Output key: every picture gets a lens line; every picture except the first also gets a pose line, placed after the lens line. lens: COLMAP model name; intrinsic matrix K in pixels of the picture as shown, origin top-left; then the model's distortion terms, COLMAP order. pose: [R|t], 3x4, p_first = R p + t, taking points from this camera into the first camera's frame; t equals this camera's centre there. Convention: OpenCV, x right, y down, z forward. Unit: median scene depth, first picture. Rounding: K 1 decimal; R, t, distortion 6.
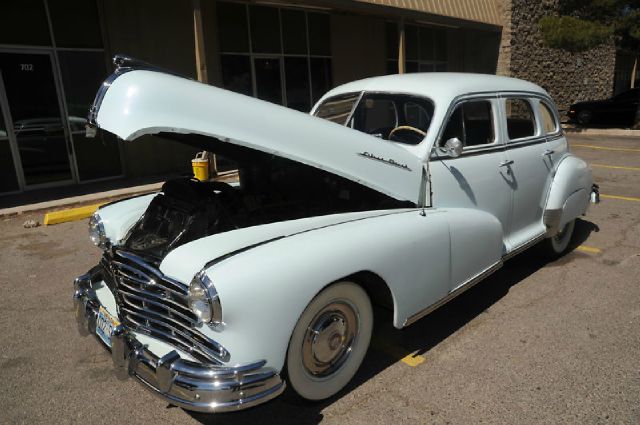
lens RADIAL K [[432.4, 0, 321.6], [0, 432.4, 213.9], [0, 0, 1]] dist [-0.113345, 0.072848]
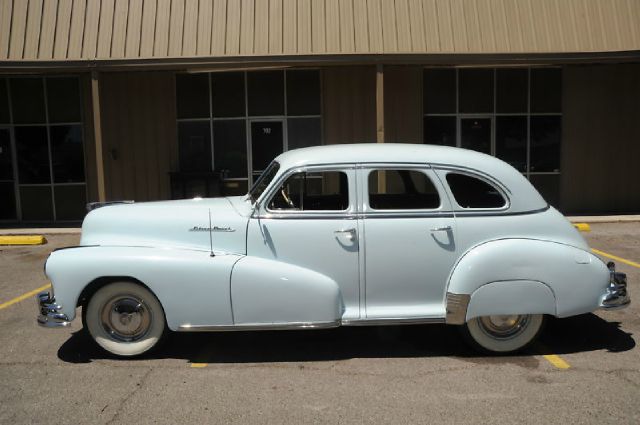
lens RADIAL K [[430.6, 0, 323.6], [0, 430.6, 214.4], [0, 0, 1]] dist [-0.099404, 0.078256]
pose [[0.765259, 0.103964, -0.635272, 1.056414], [-0.177701, 0.982643, -0.053250, -0.090068], [0.618709, 0.153638, 0.770451, 0.132555]]
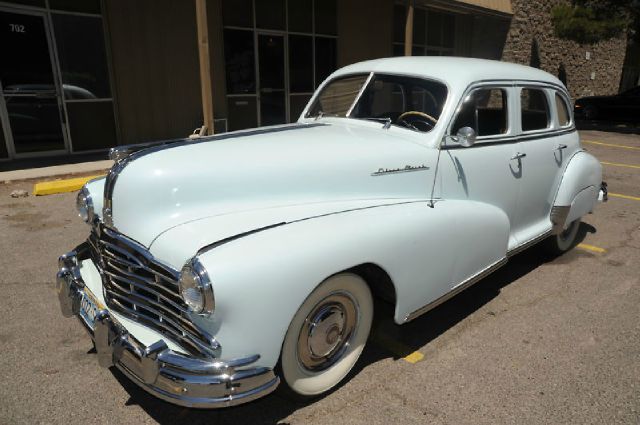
lens RADIAL K [[430.6, 0, 323.6], [0, 430.6, 214.4], [0, 0, 1]] dist [-0.099404, 0.078256]
pose [[0.998722, 0.048086, 0.015527, -0.011669], [-0.048693, 0.997956, 0.041385, -0.005509], [-0.013506, -0.042088, 0.999023, 0.045265]]
